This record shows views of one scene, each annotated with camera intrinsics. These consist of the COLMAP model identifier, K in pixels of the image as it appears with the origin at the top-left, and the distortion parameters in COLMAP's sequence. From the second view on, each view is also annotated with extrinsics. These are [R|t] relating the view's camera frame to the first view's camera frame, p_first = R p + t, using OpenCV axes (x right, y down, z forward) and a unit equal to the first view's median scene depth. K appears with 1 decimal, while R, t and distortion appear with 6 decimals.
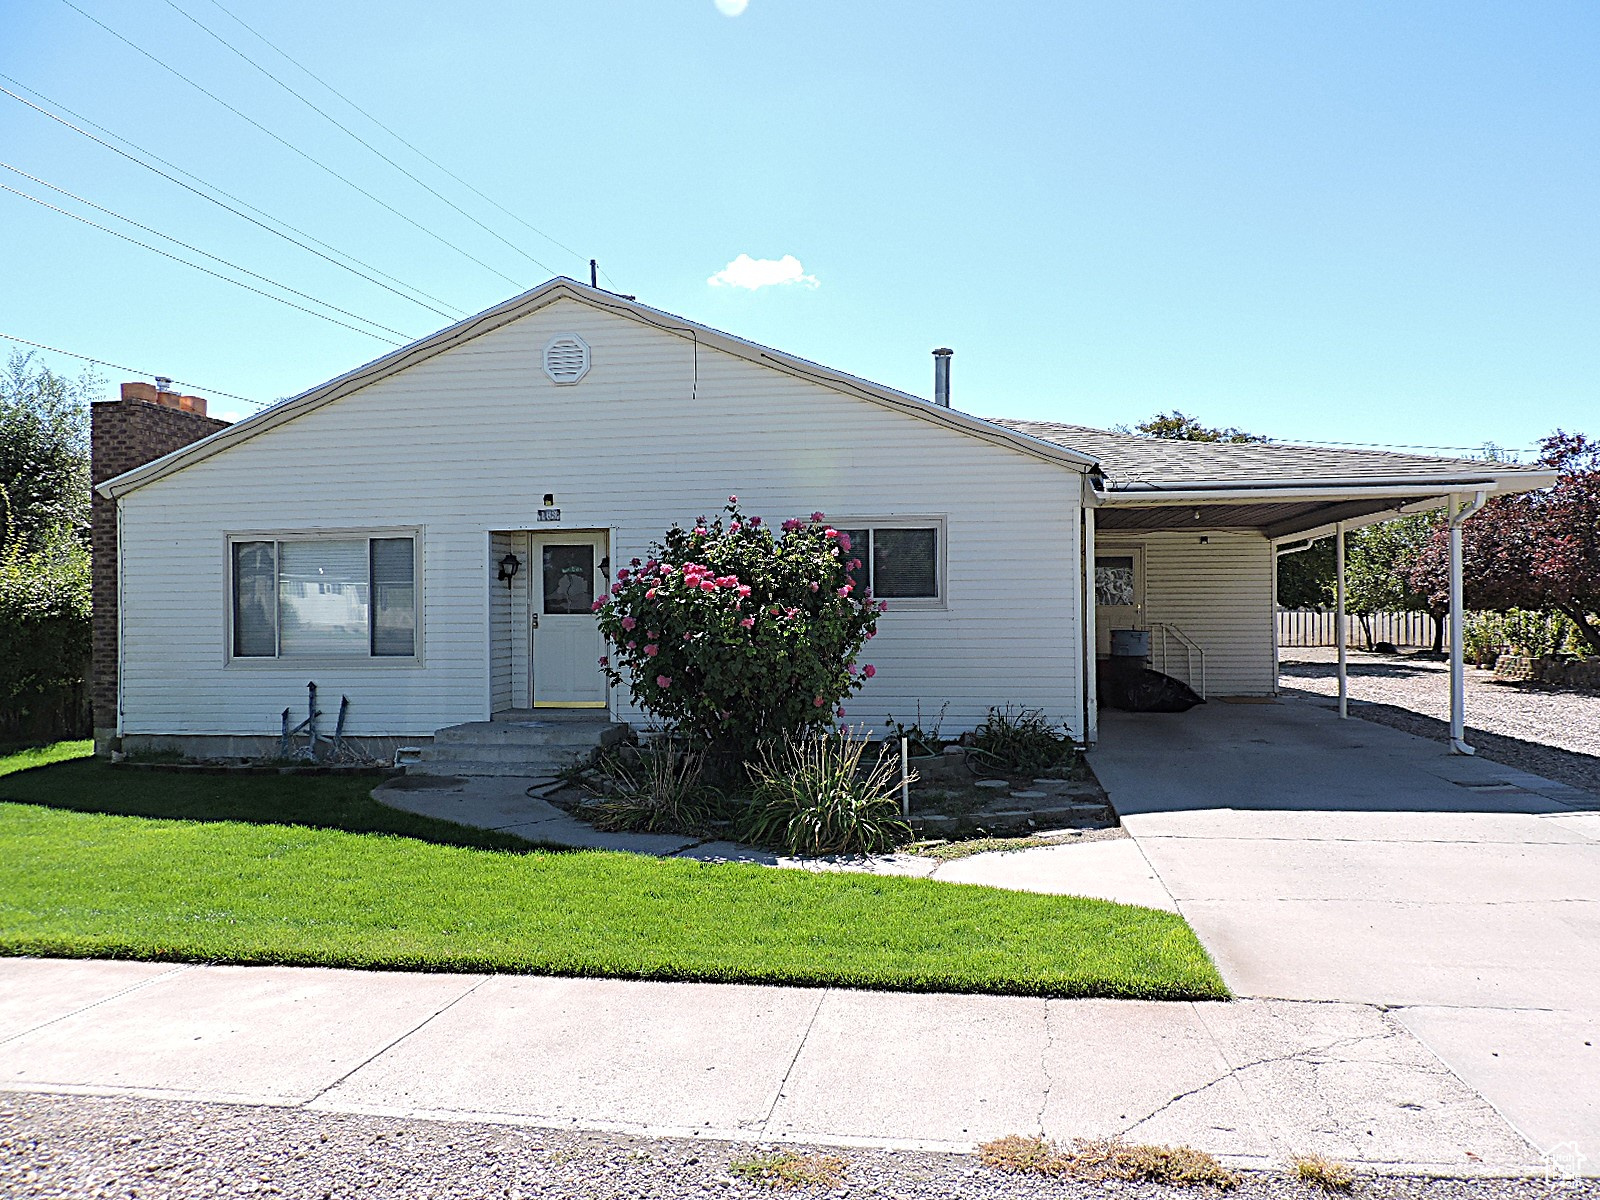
lens RADIAL K [[1134.6, 0, 800.0], [0, 1134.6, 600.0], [0, 0, 1]] dist [-0.026832, 0.010986]
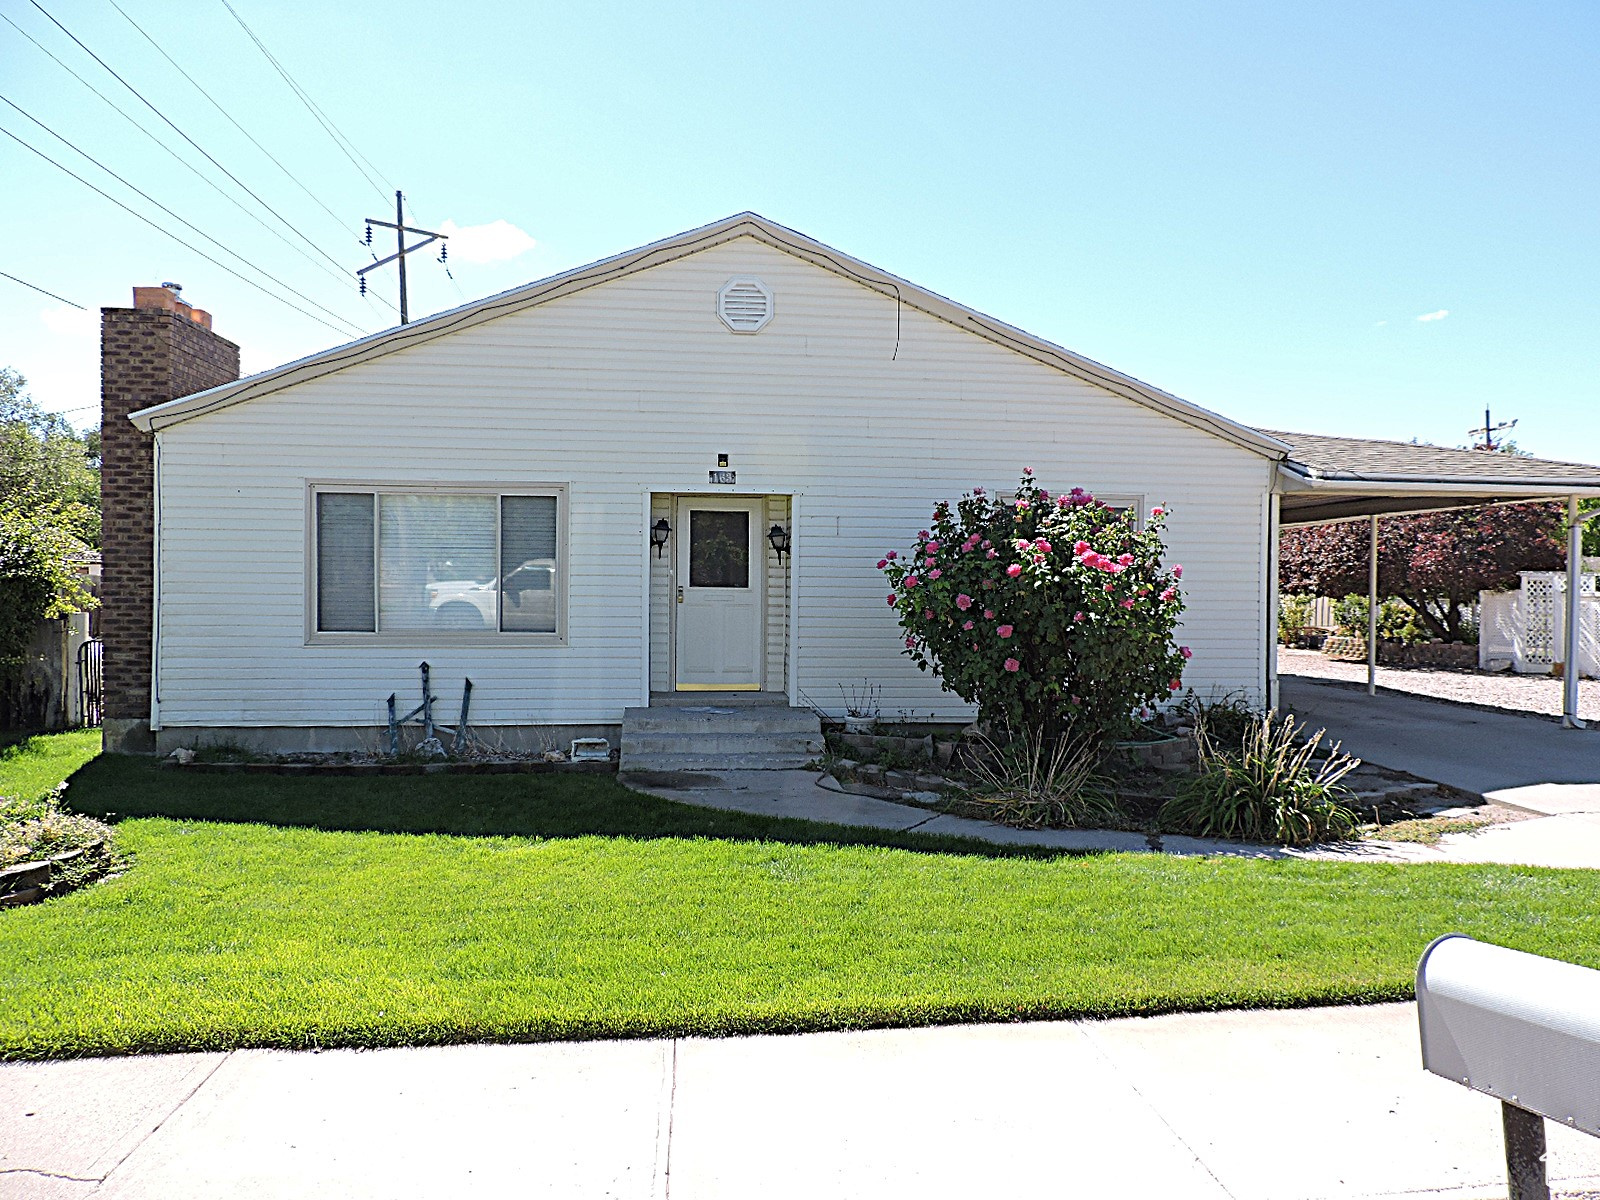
lens RADIAL K [[1134.6, 0, 800.0], [0, 1134.6, 600.0], [0, 0, 1]] dist [-0.026832, 0.010986]
pose [[0.963557, 0.015585, 0.267047, -0.390783], [-0.021743, 0.999561, 0.020120, 0.002934], [-0.266617, -0.025193, 0.963473, 0.111419]]
